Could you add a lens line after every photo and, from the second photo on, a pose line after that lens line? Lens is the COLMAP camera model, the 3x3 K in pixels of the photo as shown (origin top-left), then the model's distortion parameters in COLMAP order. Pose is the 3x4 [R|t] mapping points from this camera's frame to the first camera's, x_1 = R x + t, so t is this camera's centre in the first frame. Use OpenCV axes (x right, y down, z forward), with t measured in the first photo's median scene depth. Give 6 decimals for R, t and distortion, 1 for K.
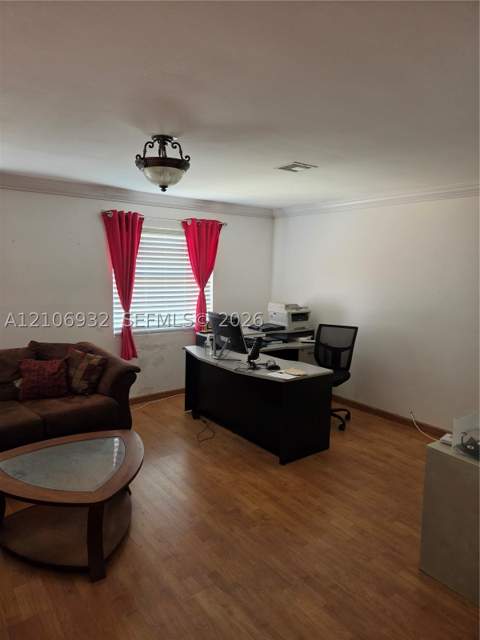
lens RADIAL K [[429.5, 0, 239.8], [0, 429.5, 319.5], [0, 0, 1]] dist [0.035400, -0.004645]
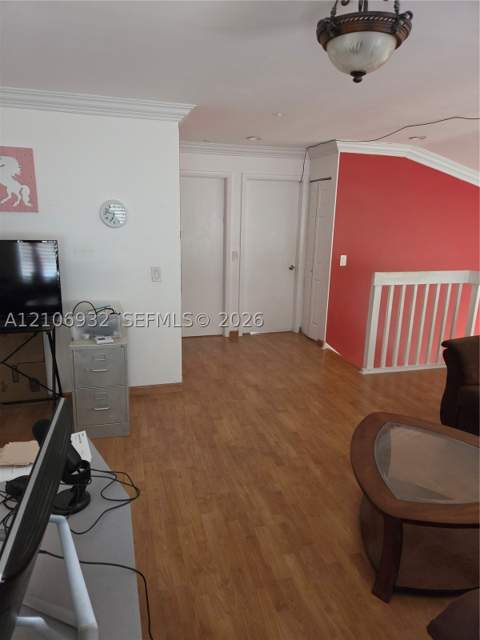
lens RADIAL K [[429.5, 0, 239.8], [0, 429.5, 320.0], [0, 0, 1]] dist [0.035400, -0.004645]
pose [[-0.934306, -0.121428, 0.335153, -0.317734], [0.007513, 0.933278, 0.359075, -0.241946], [-0.356393, 0.338004, -0.871056, 1.979335]]
